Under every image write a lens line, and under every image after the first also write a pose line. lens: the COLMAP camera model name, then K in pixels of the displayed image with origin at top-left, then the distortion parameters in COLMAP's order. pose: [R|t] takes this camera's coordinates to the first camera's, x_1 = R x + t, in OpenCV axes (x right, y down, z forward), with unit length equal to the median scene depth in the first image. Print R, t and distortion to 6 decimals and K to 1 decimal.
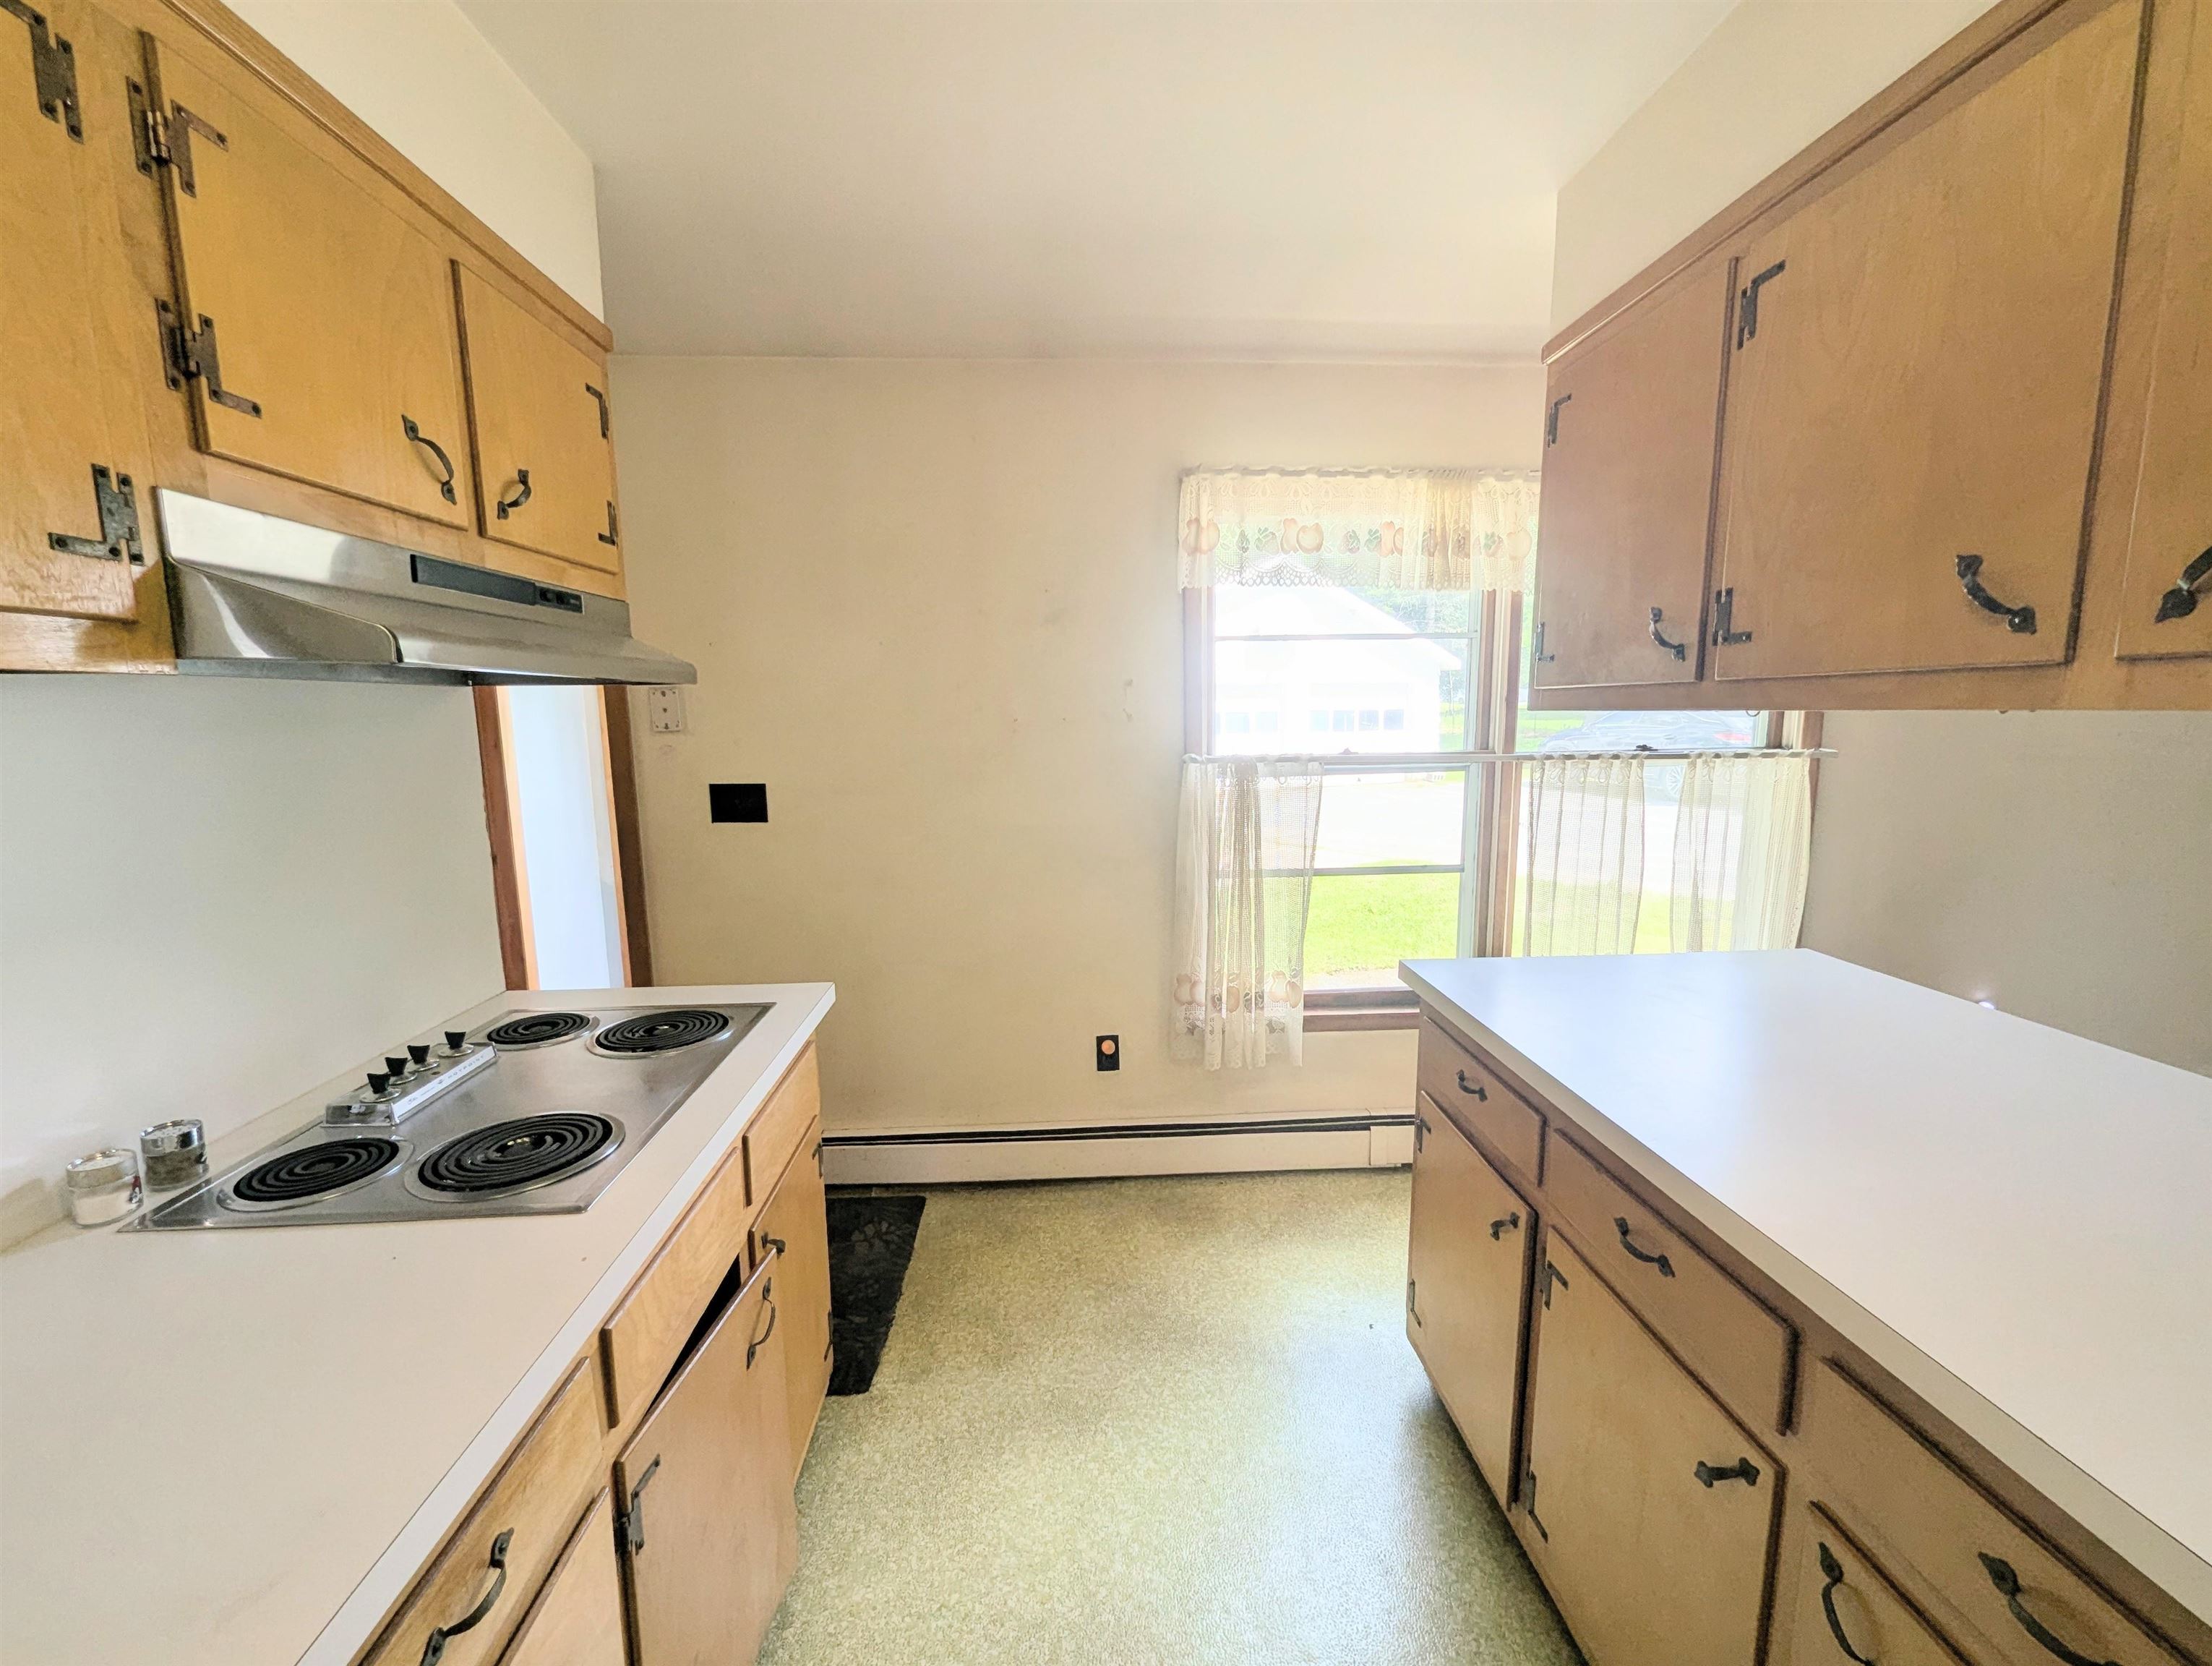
lens RADIAL K [[916.2, 0, 1102.4], [0, 916.2, 831.3], [0, 0, 1]] dist [0.003249, -0.000180]
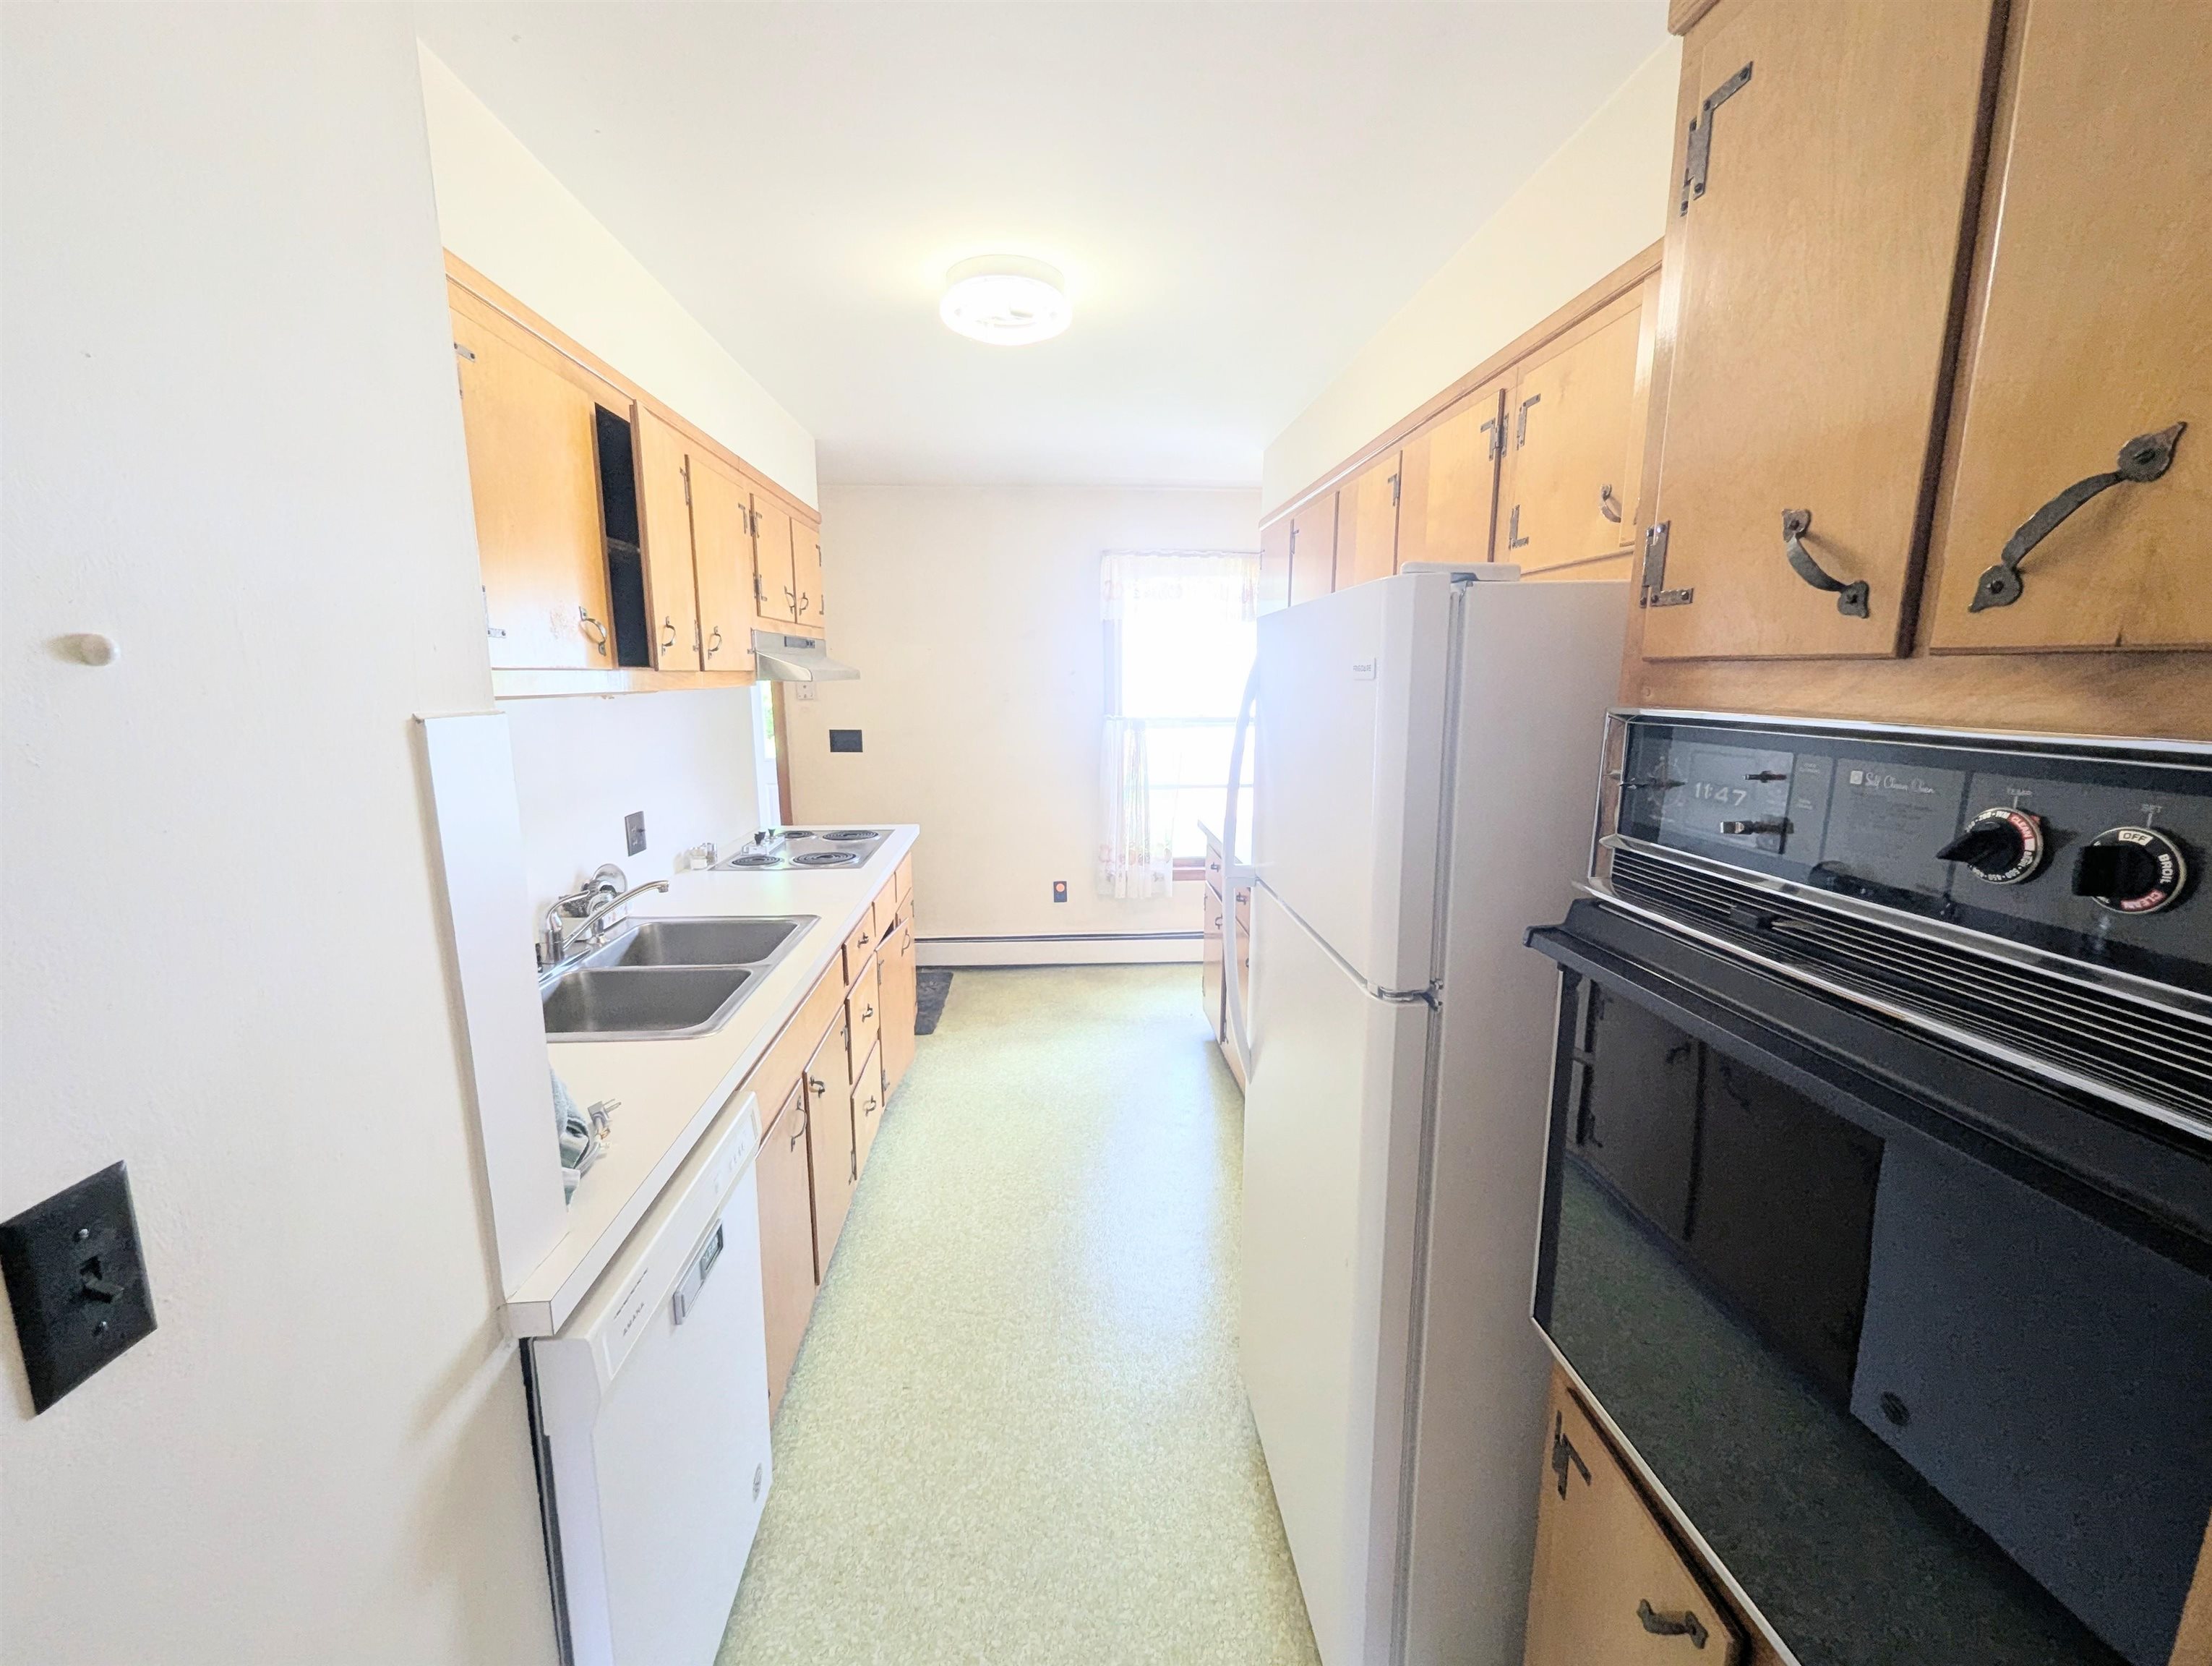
lens RADIAL K [[916.2, 0, 1112.1], [0, 916.2, 840.1], [0, 0, 1]] dist [0.003249, -0.000180]
pose [[0.999588, 0.006535, 0.027953, 0.058606], [-0.007884, 0.998797, 0.048403, 0.068270], [-0.027603, -0.048603, 0.998437, -0.750642]]
